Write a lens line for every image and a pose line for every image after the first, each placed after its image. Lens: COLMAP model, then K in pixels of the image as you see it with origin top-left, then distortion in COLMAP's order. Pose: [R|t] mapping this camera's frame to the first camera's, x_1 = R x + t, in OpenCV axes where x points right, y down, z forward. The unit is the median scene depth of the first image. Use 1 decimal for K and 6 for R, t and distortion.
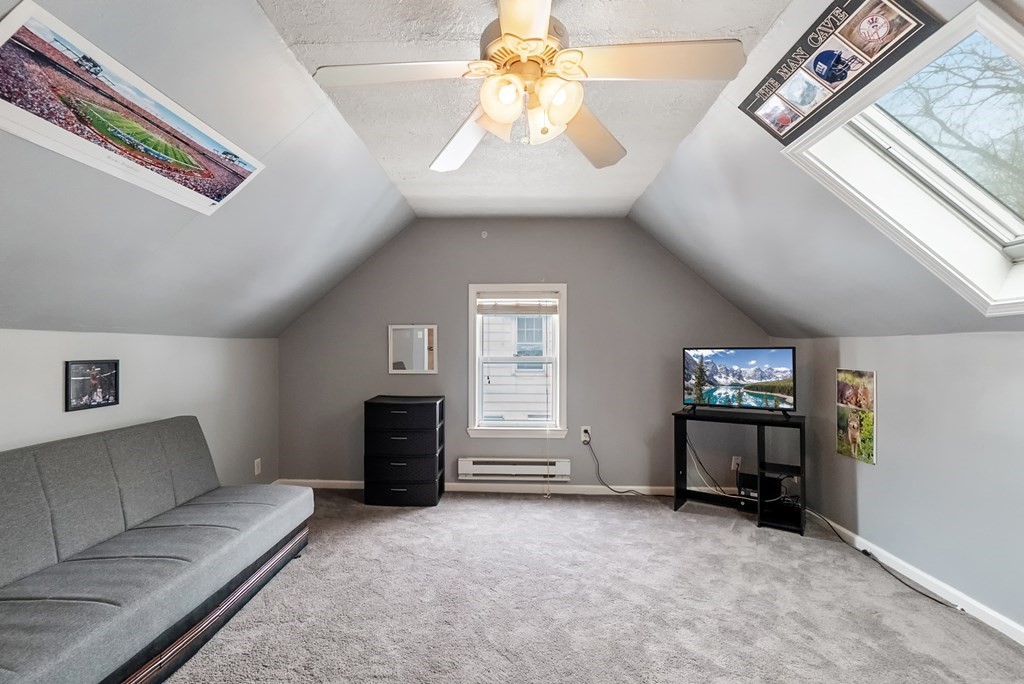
lens RADIAL K [[470.7, 0, 554.4], [0, 470.7, 344.2], [0, 0, 1]] dist [-0.001578, -0.000062]
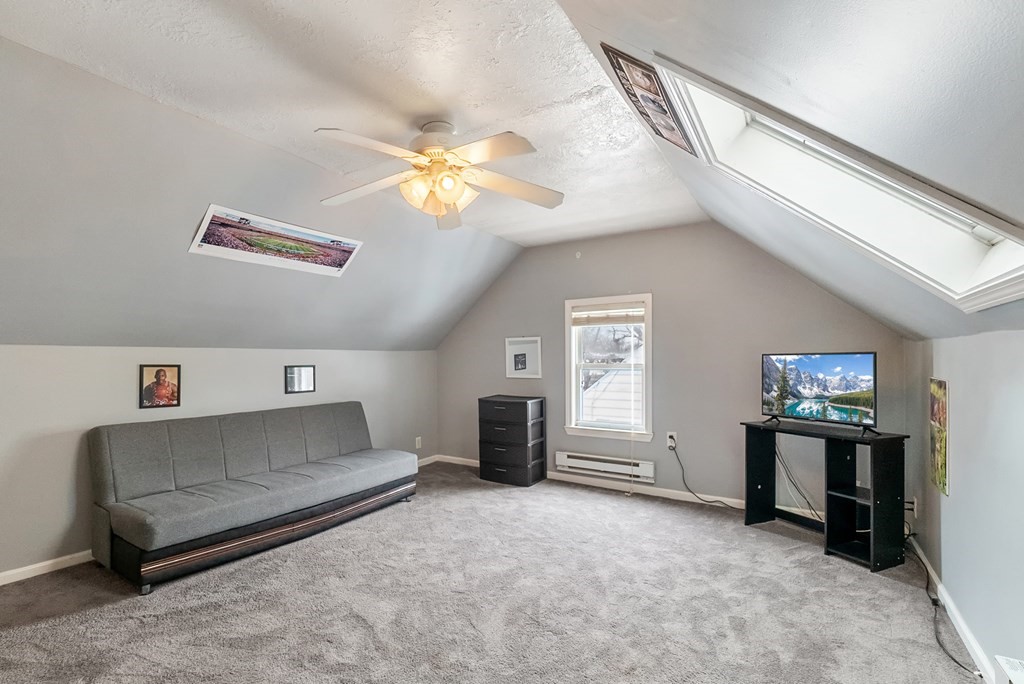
lens RADIAL K [[505.1, 0, 551.8], [0, 505.1, 356.7], [0, 0, 1]] dist [0.000277, 0.000164]
pose [[0.860008, -0.007872, -0.510220, 0.459492], [0.013048, 0.999893, 0.006566, 0.001053], [0.510113, -0.012304, 0.860019, -0.079379]]
